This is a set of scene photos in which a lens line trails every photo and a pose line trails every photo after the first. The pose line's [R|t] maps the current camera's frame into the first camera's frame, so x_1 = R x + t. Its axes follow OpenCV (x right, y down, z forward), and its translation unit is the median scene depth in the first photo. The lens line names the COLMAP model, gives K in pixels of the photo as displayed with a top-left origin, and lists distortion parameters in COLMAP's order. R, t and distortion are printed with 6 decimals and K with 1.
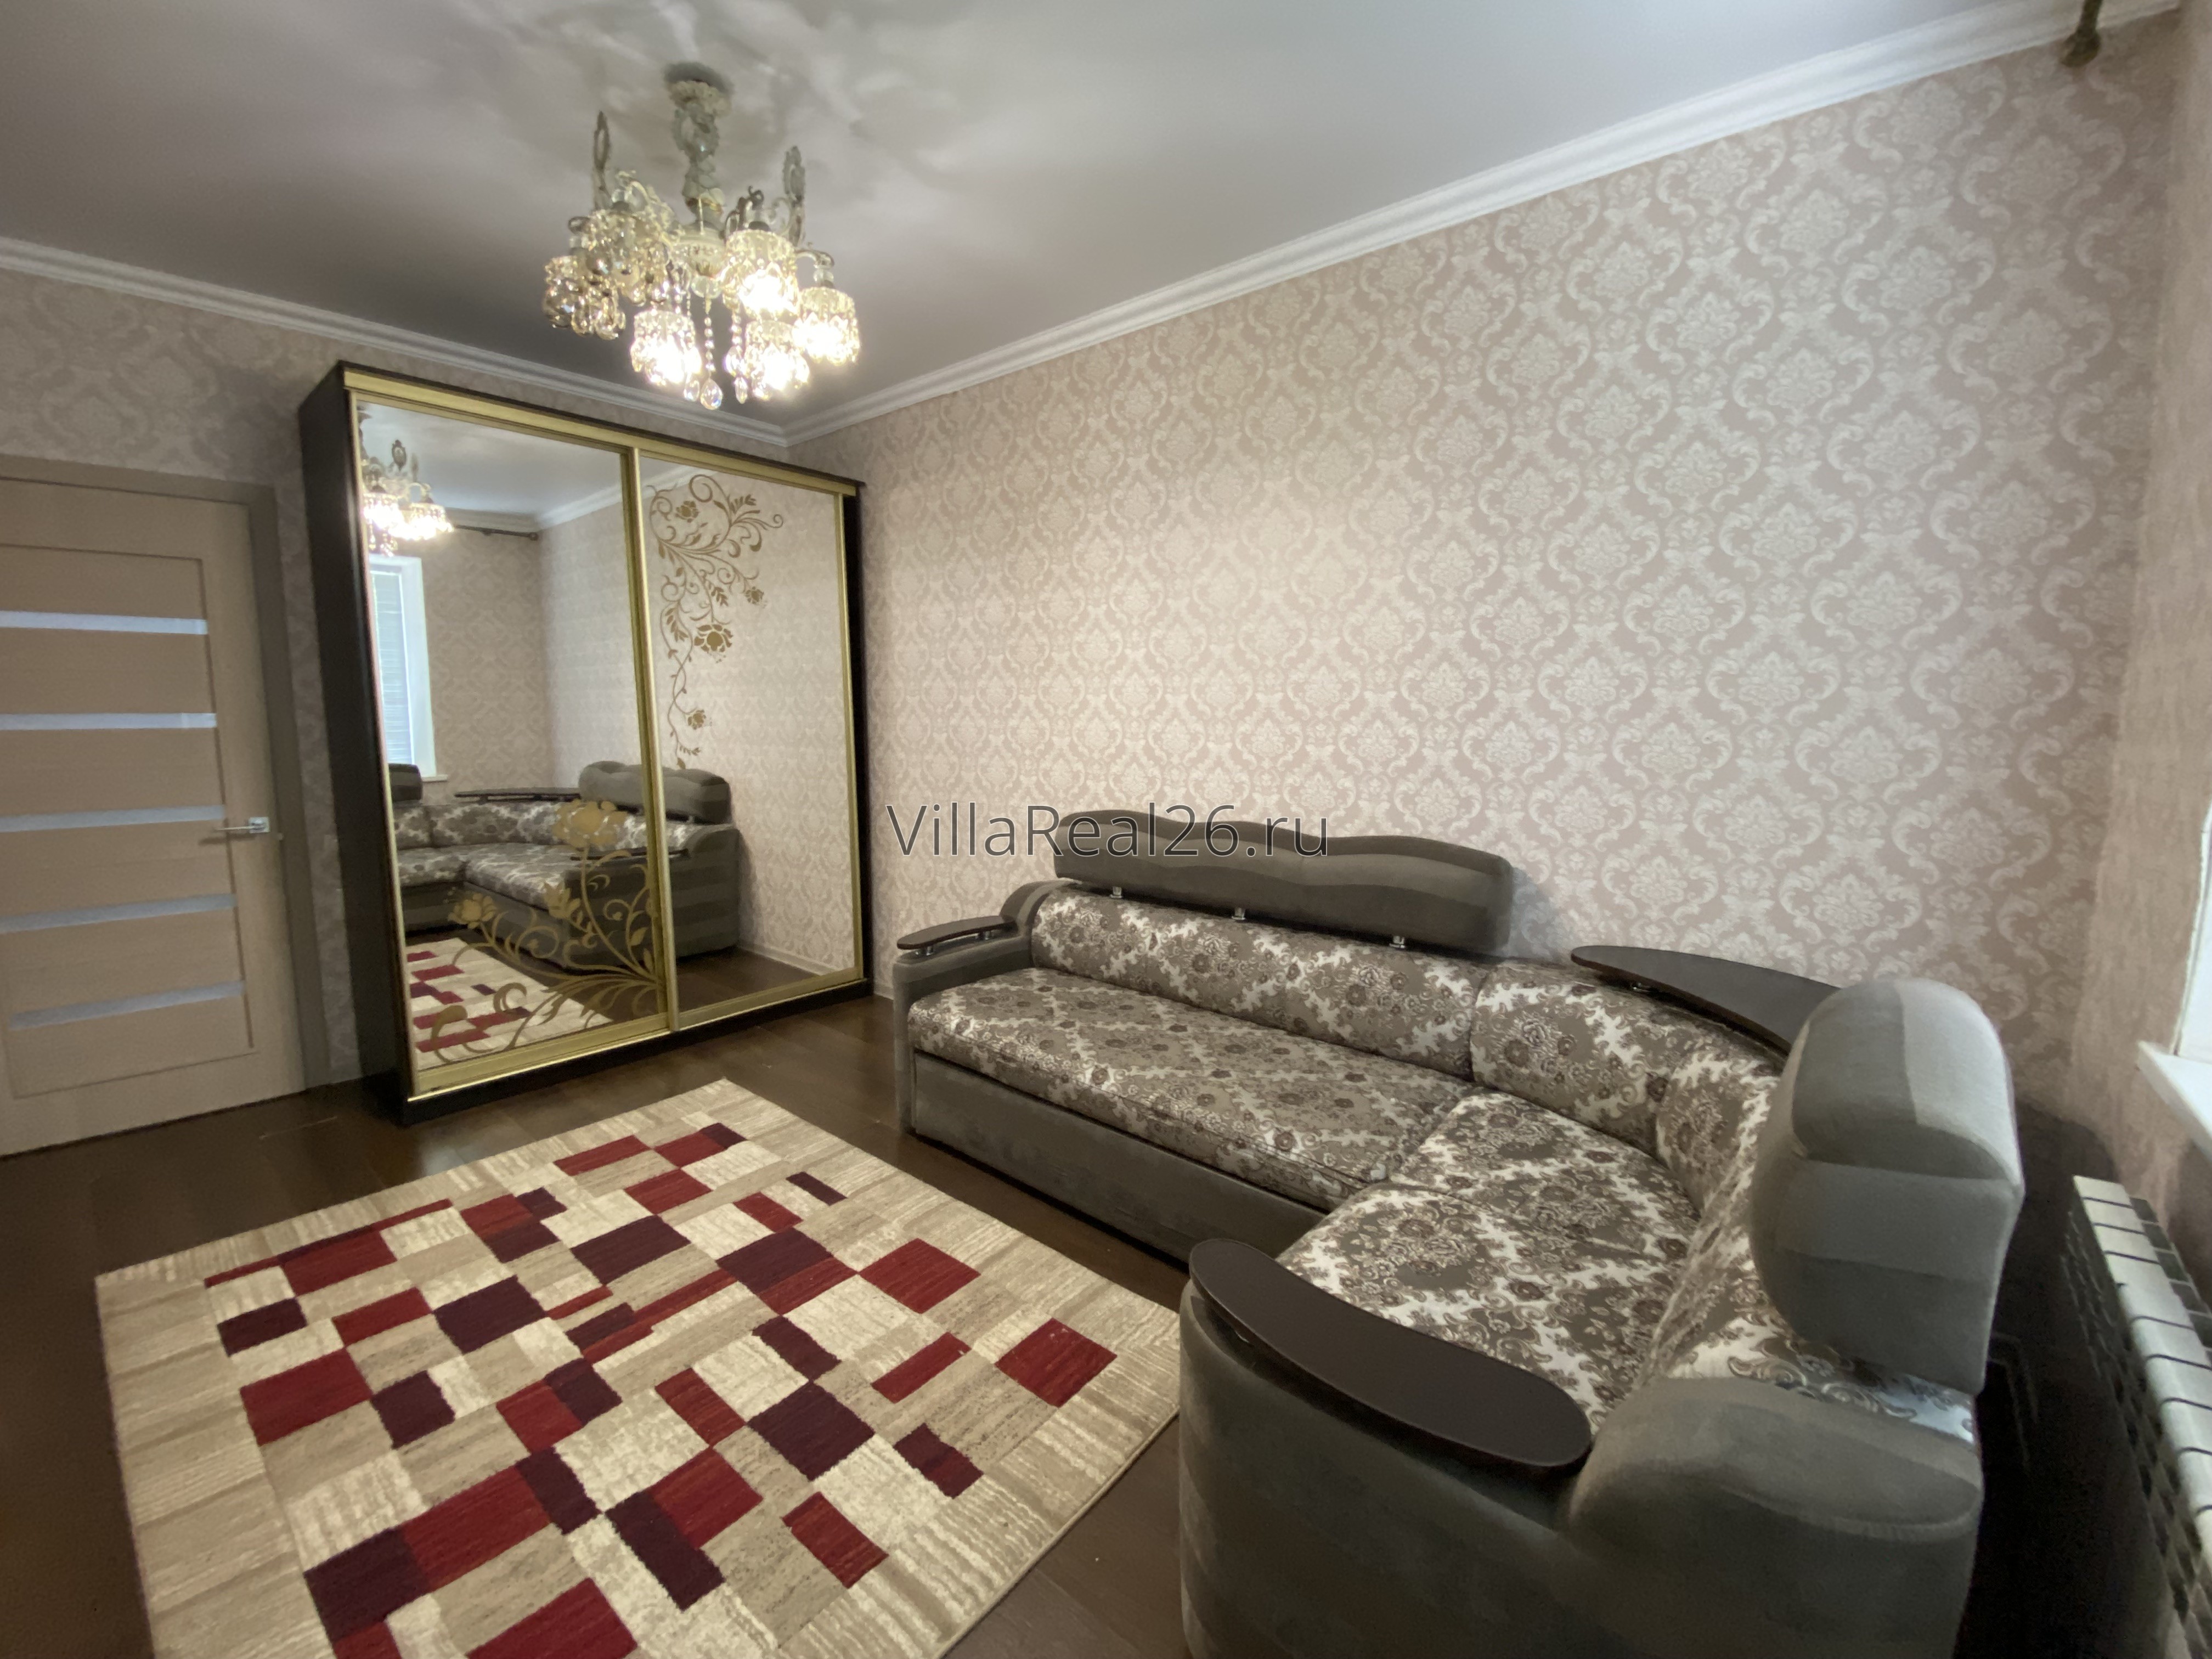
lens RADIAL K [[903.4, 0, 1097.5], [0, 903.4, 785.7], [0, 0, 1]] dist [0.027255, -0.021012]
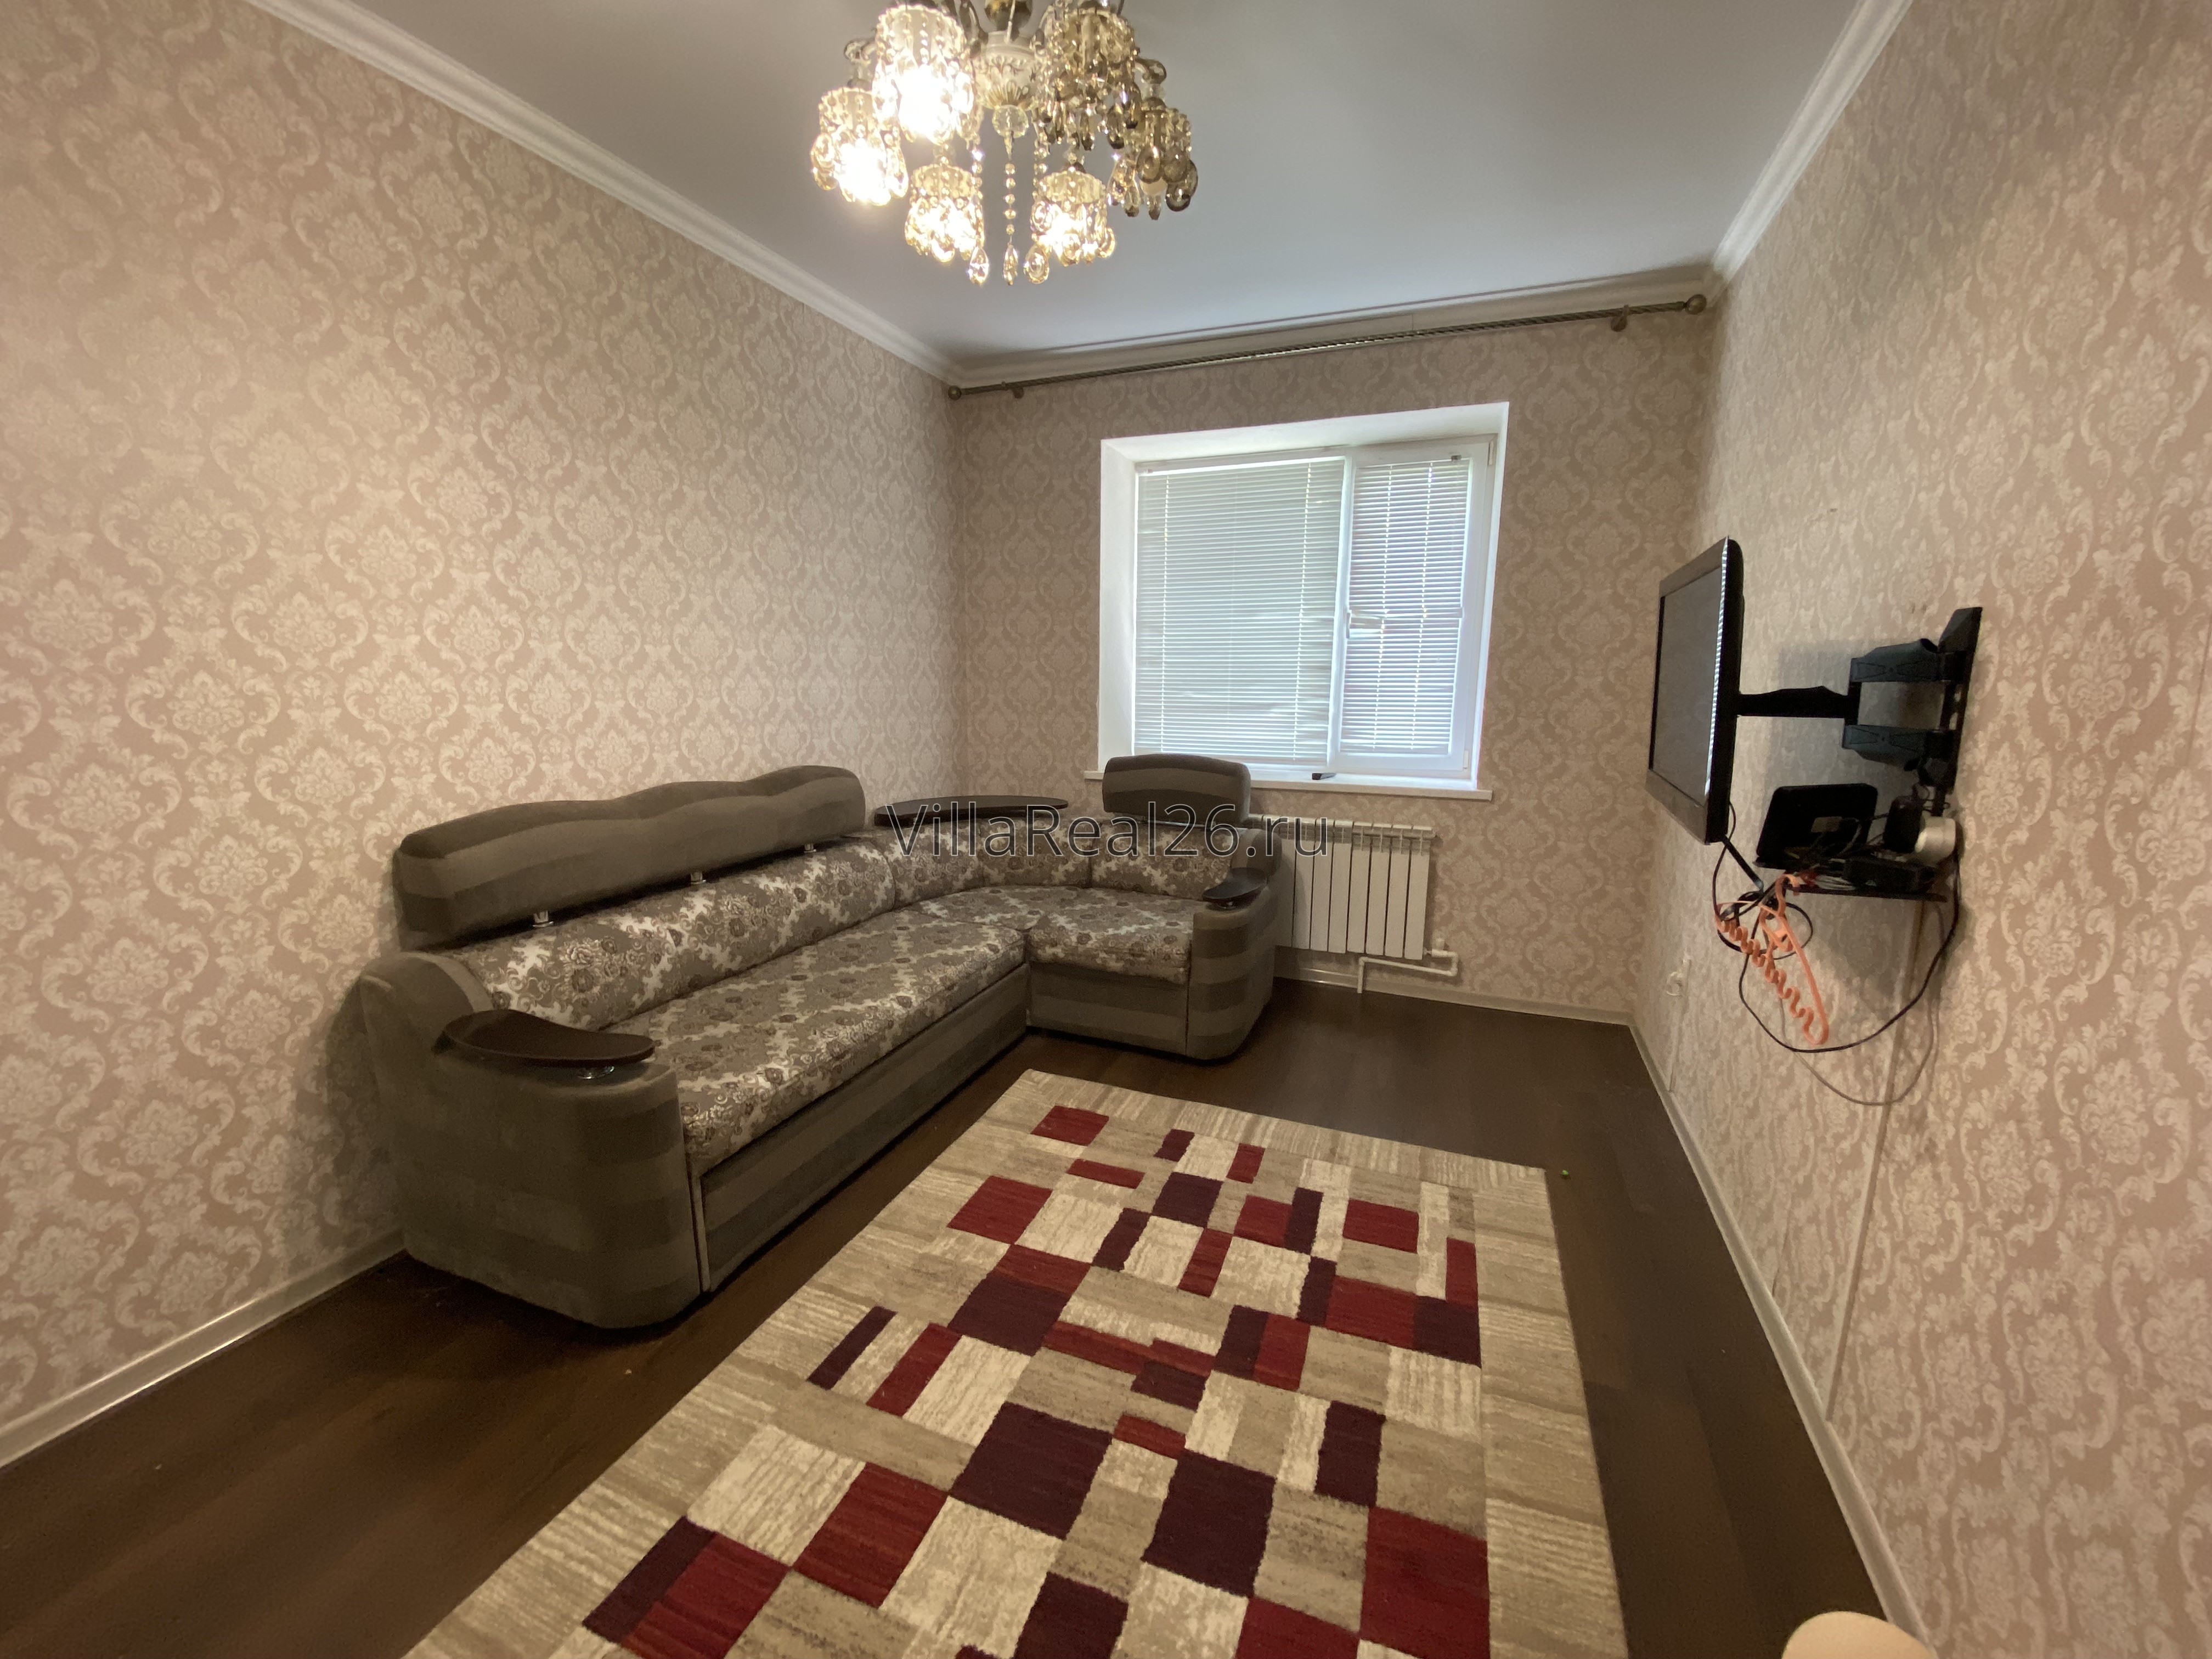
lens RADIAL K [[895.8, 0, 1104.2], [0, 895.8, 820.4], [0, 0, 1]] dist [0.027366, -0.023033]
pose [[-0.326586, -0.166018, 0.930473, -1.217302], [0.066977, 0.977913, 0.197990, -0.111348], [-0.942791, 0.126981, -0.308253, 1.235558]]
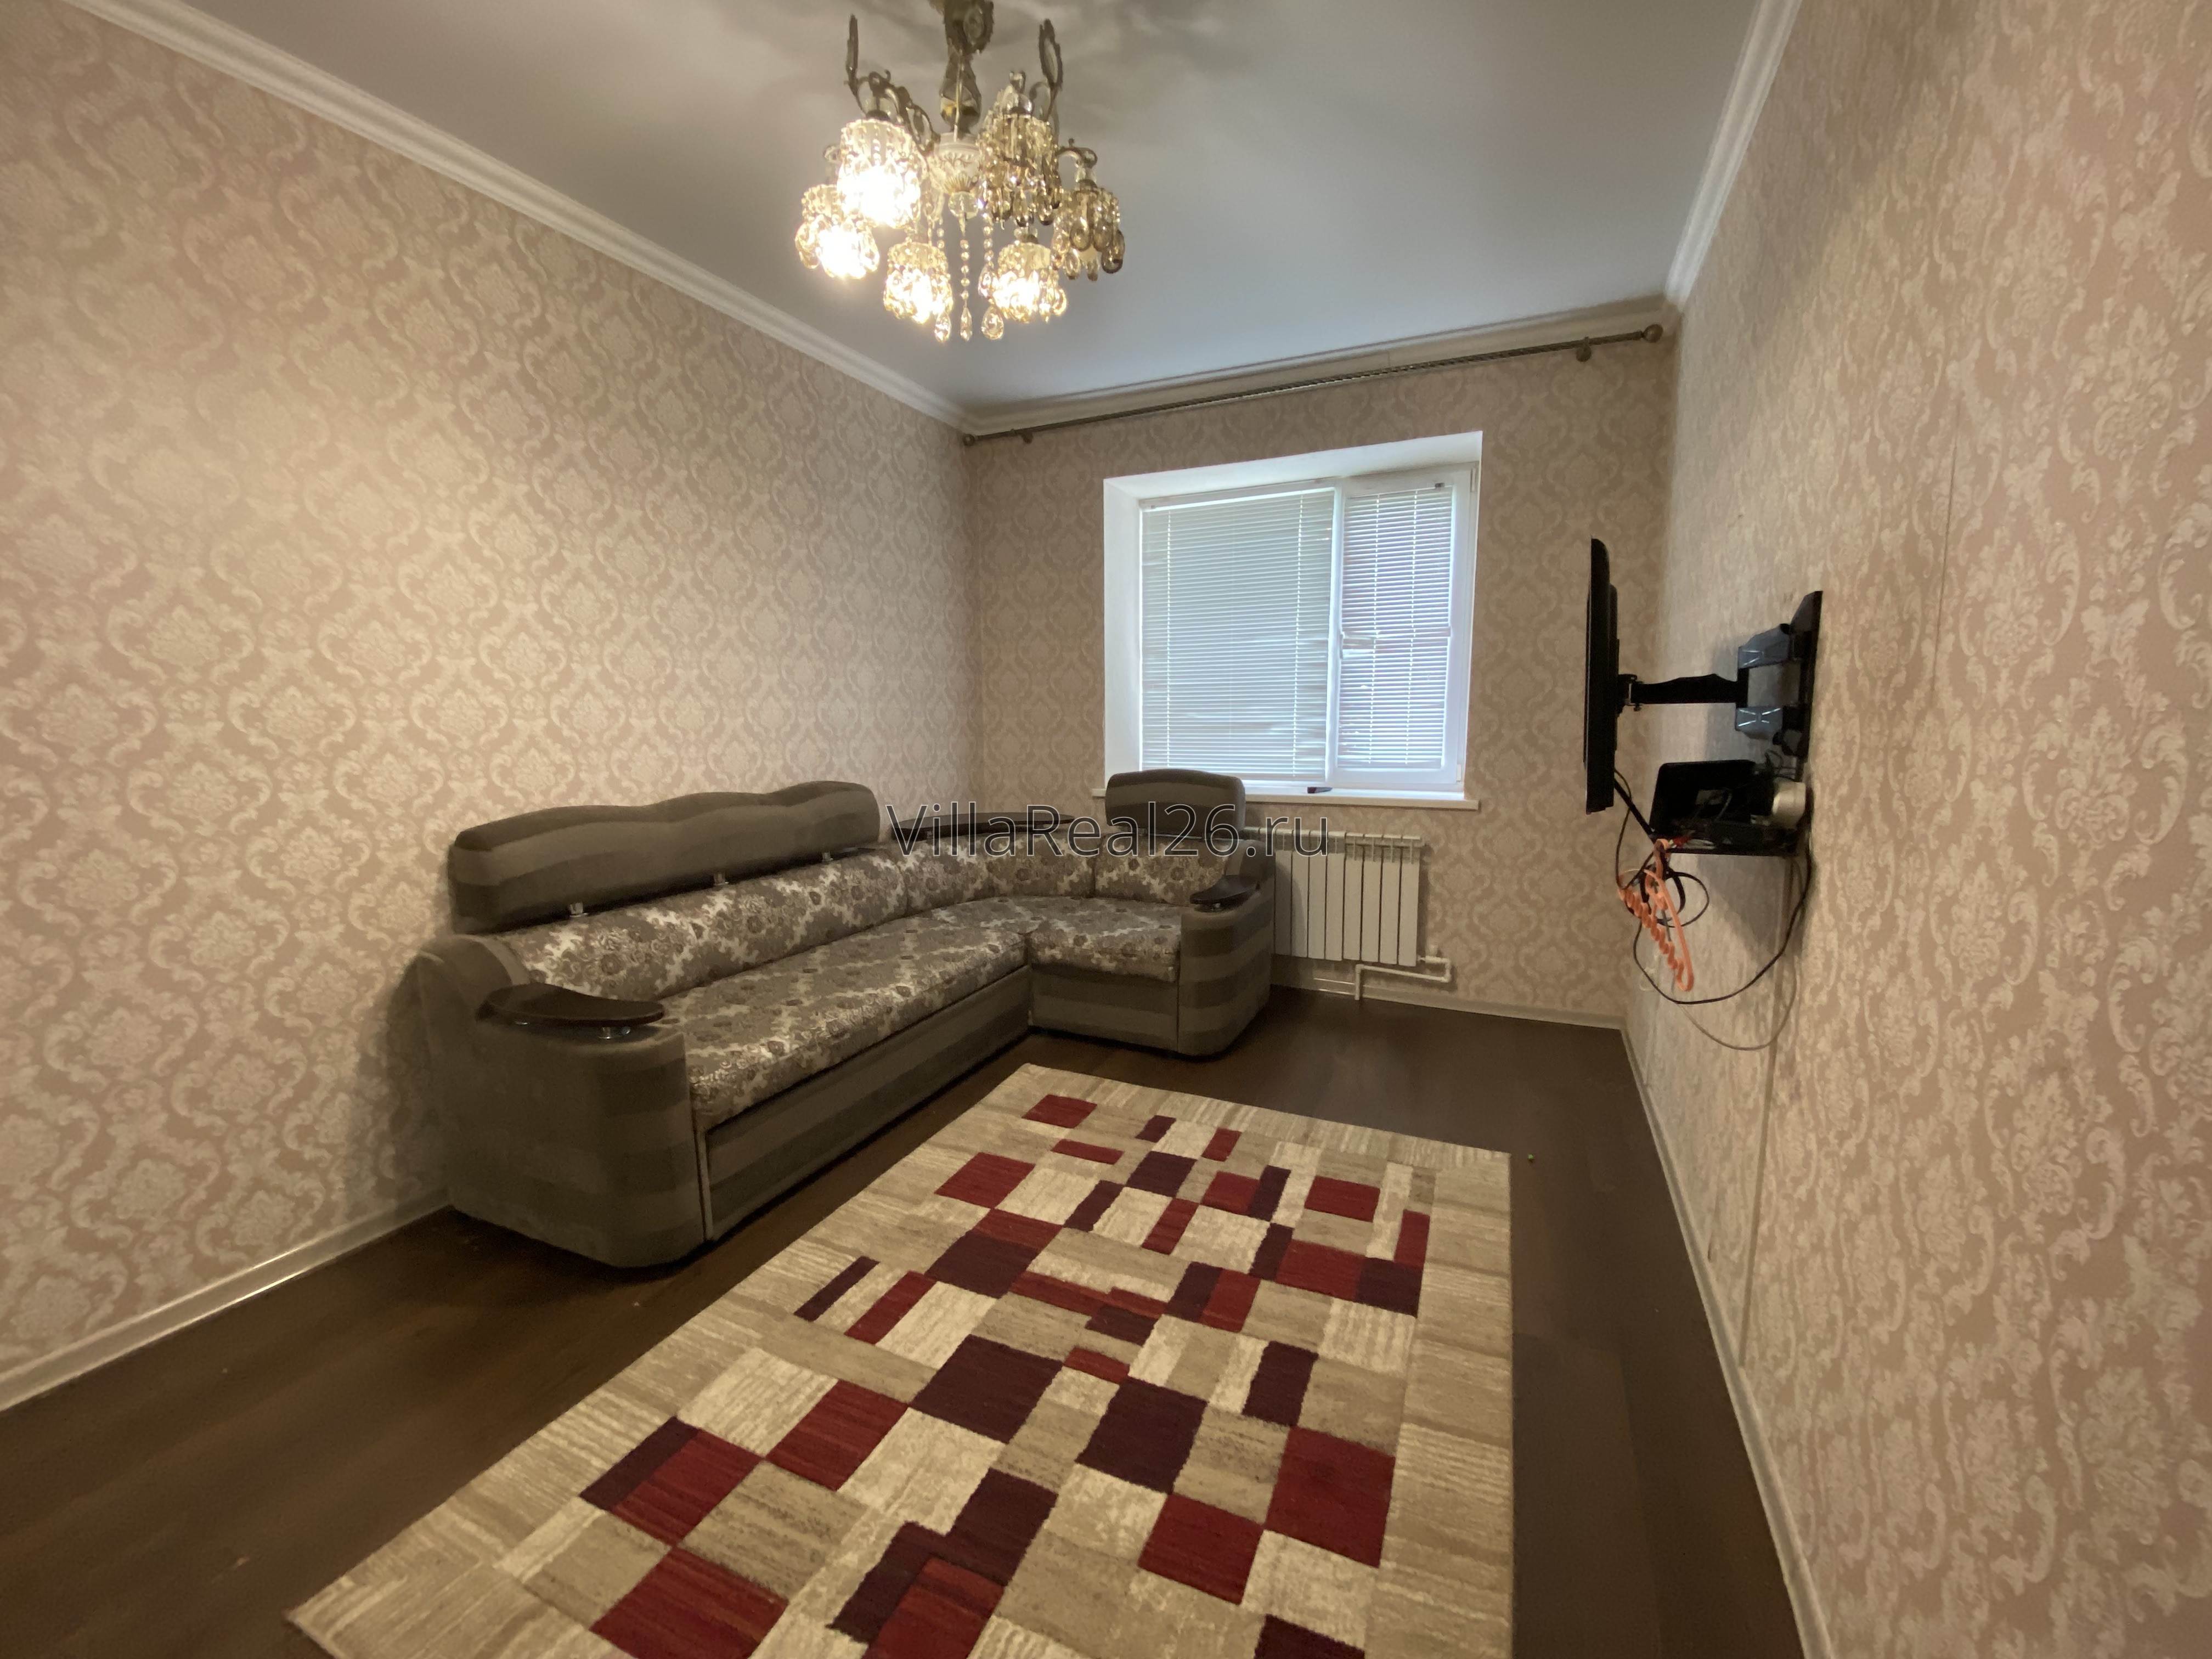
lens RADIAL K [[895.8, 0, 1104.2], [0, 895.8, 820.4], [0, 0, 1]] dist [0.027366, -0.023033]
pose [[-0.277894, -0.122661, 0.952748, -1.344810], [0.083623, 0.984960, 0.151199, -0.067378], [-0.956965, 0.121689, -0.263458, 1.179664]]
